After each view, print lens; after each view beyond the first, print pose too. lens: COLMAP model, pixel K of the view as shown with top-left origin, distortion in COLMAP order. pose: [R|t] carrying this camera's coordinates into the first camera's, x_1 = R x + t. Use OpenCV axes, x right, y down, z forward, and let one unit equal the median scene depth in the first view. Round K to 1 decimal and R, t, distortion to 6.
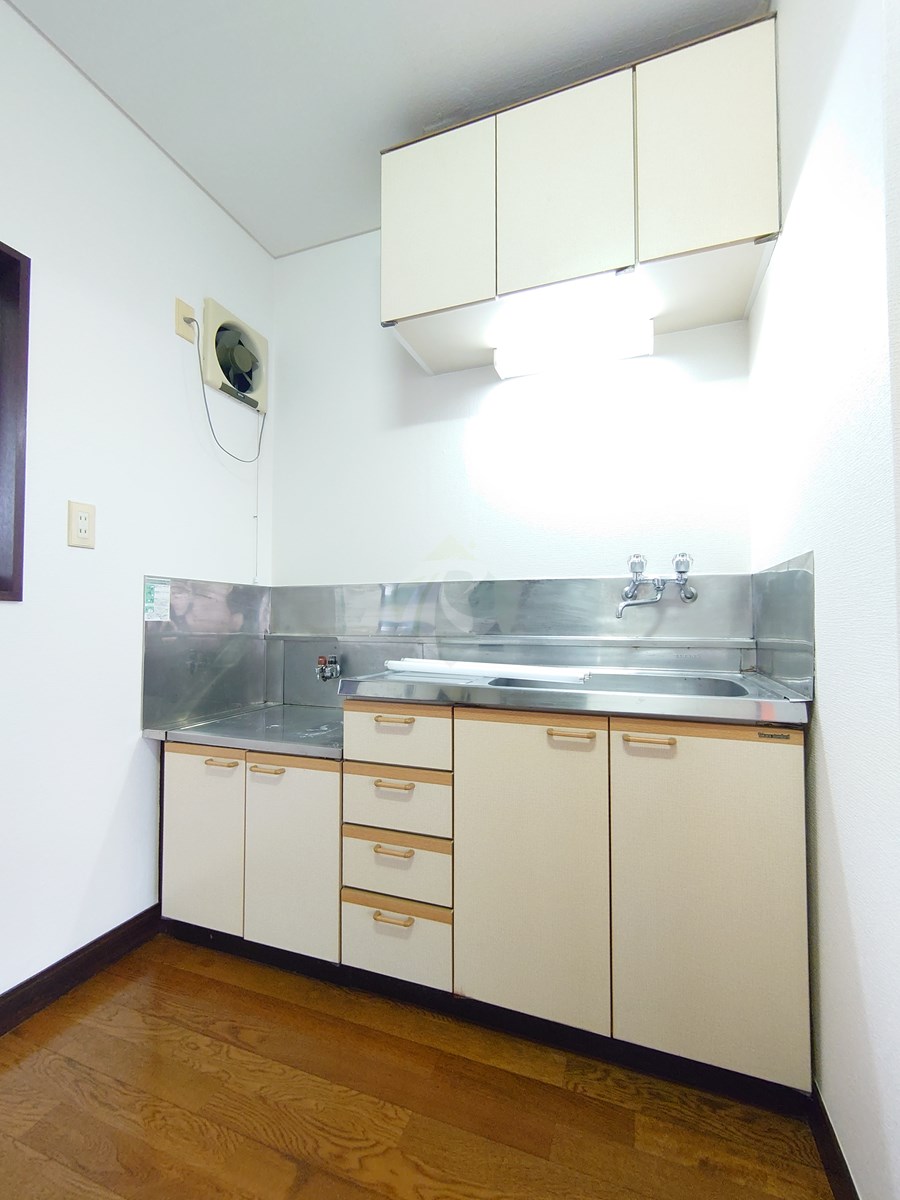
lens RADIAL K [[518.8, 0, 450.6], [0, 518.8, 601.2], [0, 0, 1]] dist [0.002990, -0.000964]
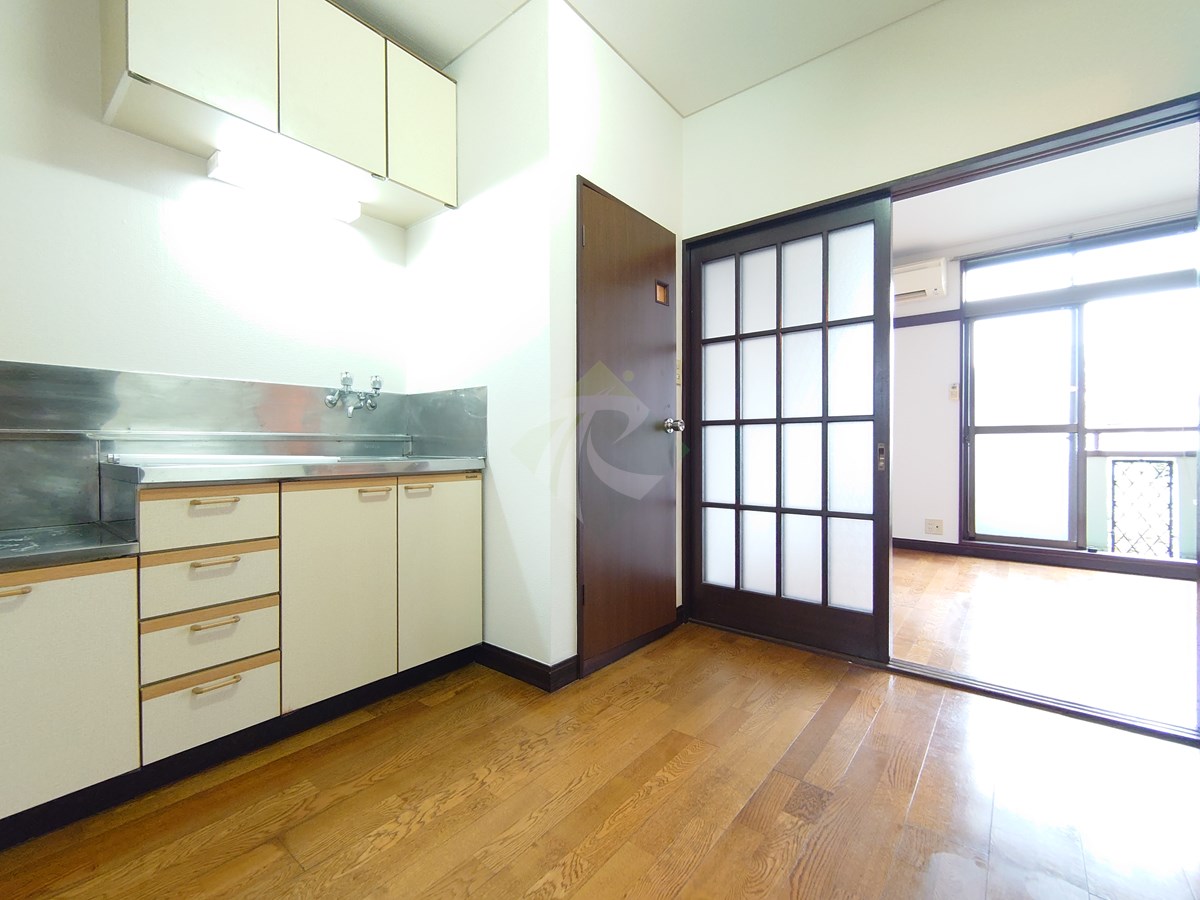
lens RADIAL K [[518.8, 0, 604.5], [0, 518.8, 450.8], [0, 0, 1]] dist [0.002990, -0.000964]
pose [[0.307356, -0.011256, 0.951528, -0.884619], [-0.028234, 0.999382, 0.020942, 0.082724], [-0.951176, -0.033302, 0.306848, -0.074648]]
